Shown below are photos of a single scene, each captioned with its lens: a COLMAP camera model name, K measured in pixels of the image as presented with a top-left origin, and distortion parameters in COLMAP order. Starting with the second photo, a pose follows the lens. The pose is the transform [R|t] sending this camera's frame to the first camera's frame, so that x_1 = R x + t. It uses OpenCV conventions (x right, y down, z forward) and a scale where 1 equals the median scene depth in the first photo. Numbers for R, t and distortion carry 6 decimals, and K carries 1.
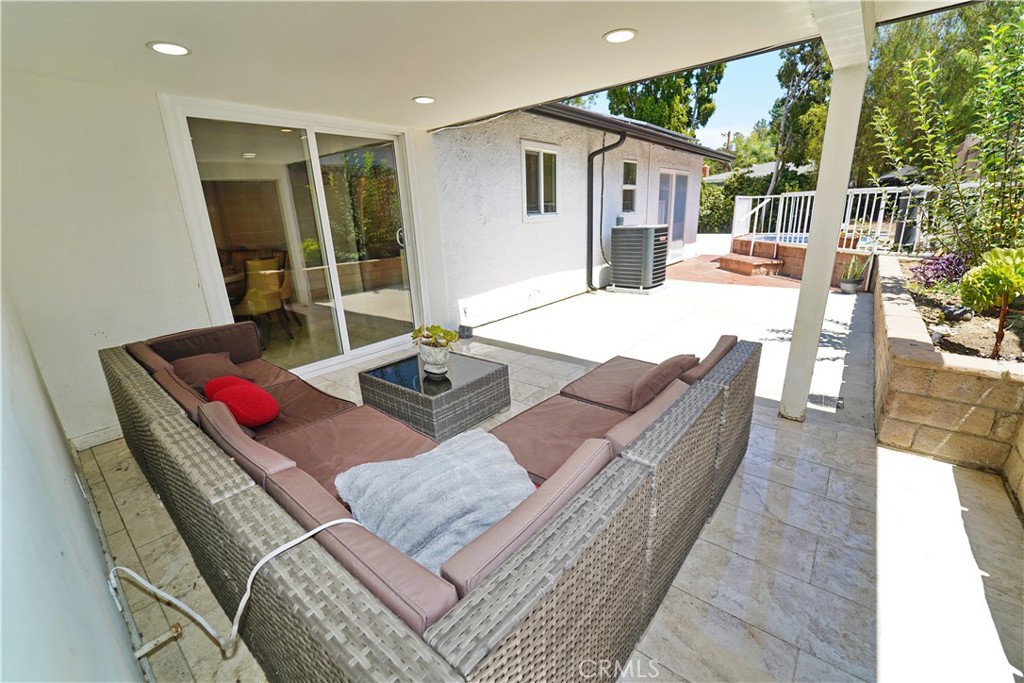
lens RADIAL K [[421.2, 0, 514.2], [0, 421.2, 345.5], [0, 0, 1]] dist [-0.021773, -0.000382]
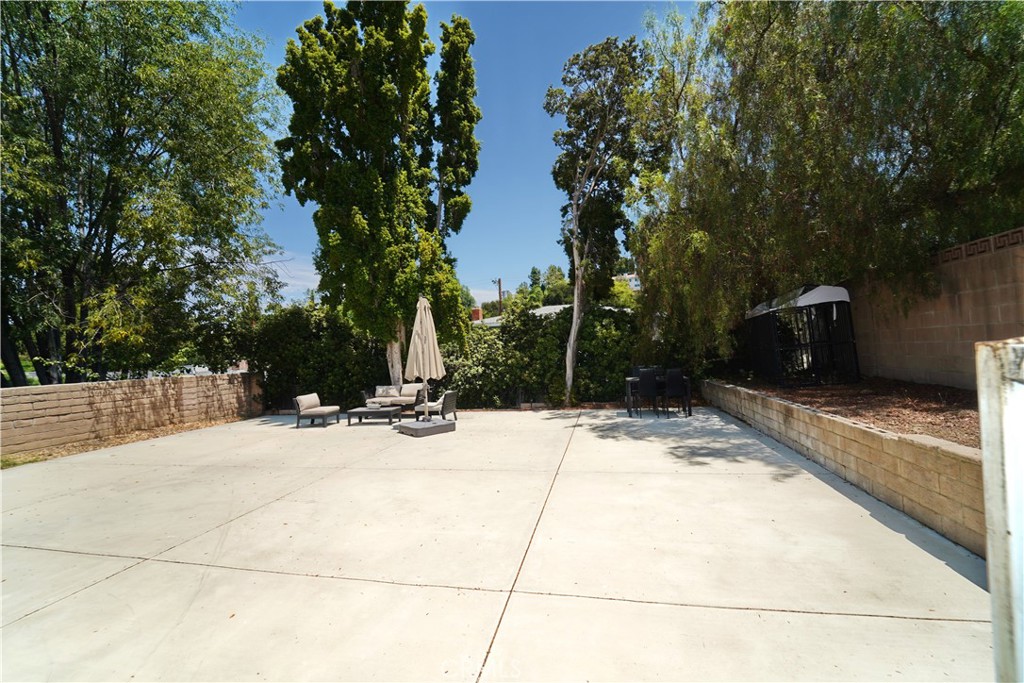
lens RADIAL K [[421.2, 0, 522.4], [0, 421.2, 343.5], [0, 0, 1]] dist [-0.021773, -0.000382]
pose [[0.883399, 0.012791, 0.468447, 0.490386], [0.145905, 0.942434, -0.300881, -0.342661], [-0.445329, 0.334147, 0.830679, 0.970611]]
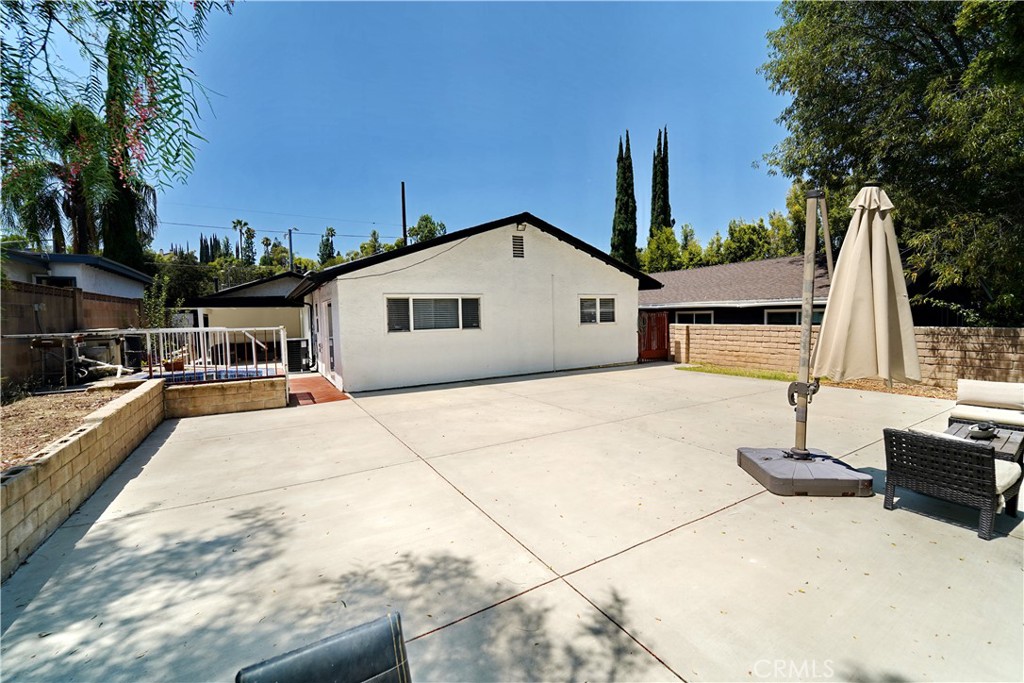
lens RADIAL K [[421.2, 0, 515.6], [0, 421.2, 341.3], [0, 0, 1]] dist [-0.021773, -0.000382]
pose [[-0.331036, 0.110171, -0.937165, 1.540898], [-0.251049, 0.947084, 0.200015, -0.730703], [0.909610, 0.301486, -0.285860, 1.979519]]
